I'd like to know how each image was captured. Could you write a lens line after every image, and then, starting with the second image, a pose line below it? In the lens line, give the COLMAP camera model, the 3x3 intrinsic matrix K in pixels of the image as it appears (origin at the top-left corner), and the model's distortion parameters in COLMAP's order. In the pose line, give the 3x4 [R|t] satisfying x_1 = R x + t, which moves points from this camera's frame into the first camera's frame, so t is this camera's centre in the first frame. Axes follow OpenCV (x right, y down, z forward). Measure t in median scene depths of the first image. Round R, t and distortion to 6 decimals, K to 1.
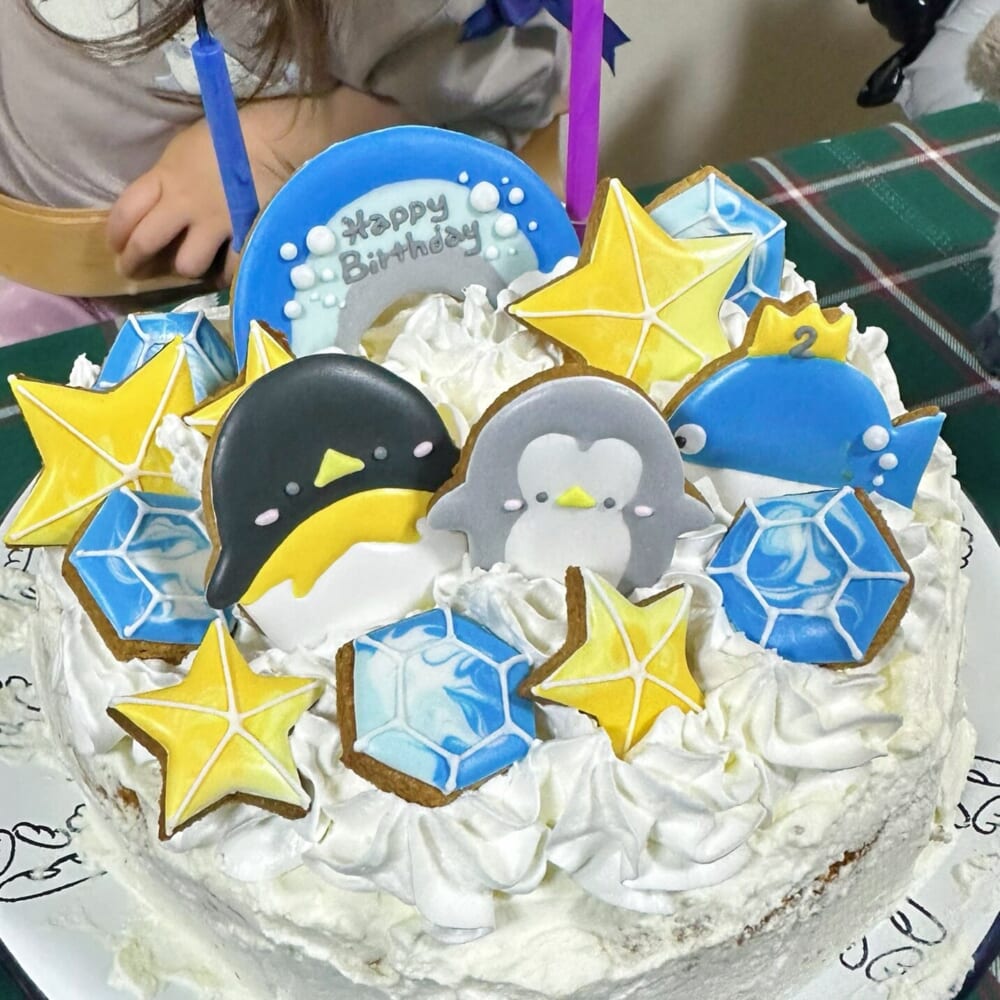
lens RADIAL K [[1232.2, 0, 495.6], [0, 1232.2, 505.0], [0, 0, 1]] dist [0.032259, 0.000000]
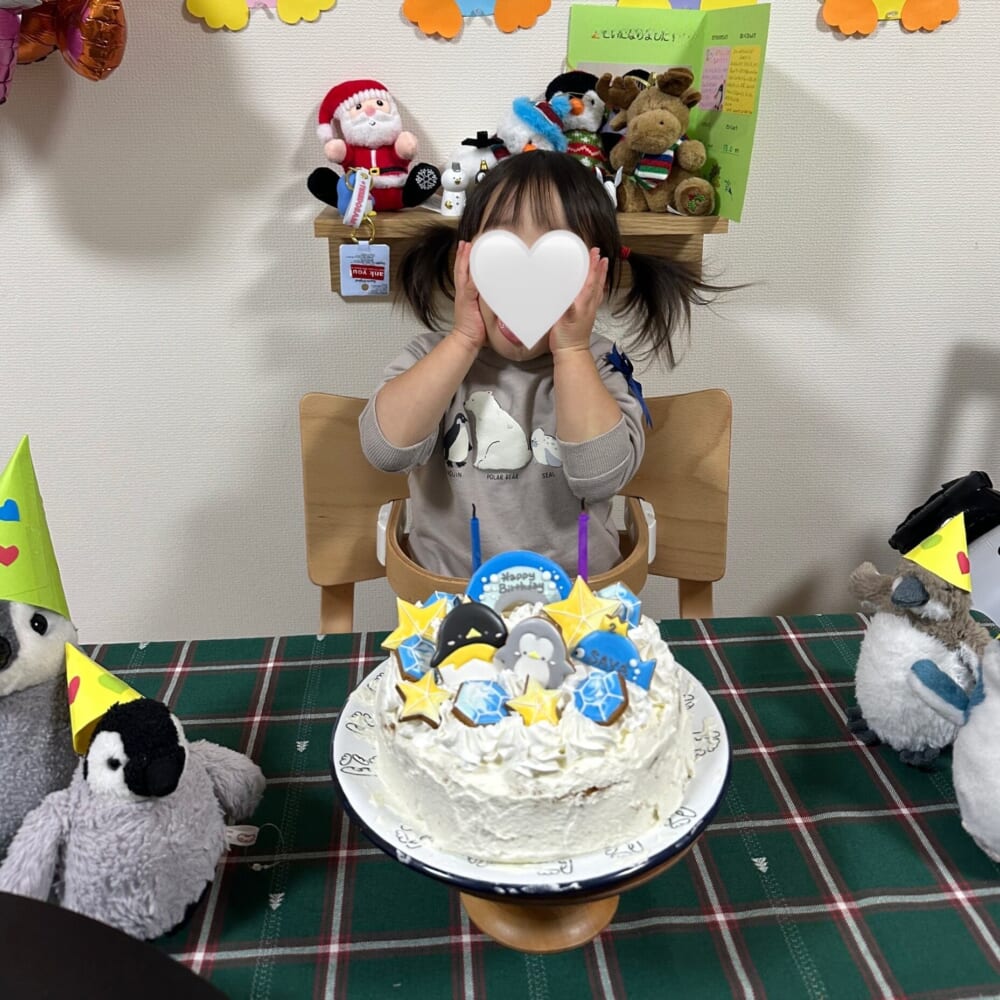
lens RADIAL K [[1232.2, 0, 501.0], [0, 1232.2, 500.7], [0, 0, 1]] dist [0.032259, 0.000000]
pose [[0.934916, 0.156969, -0.318264, 0.977414], [-0.261644, 0.910788, -0.319386, 0.705624], [0.239738, 0.381871, 0.892581, -2.208912]]
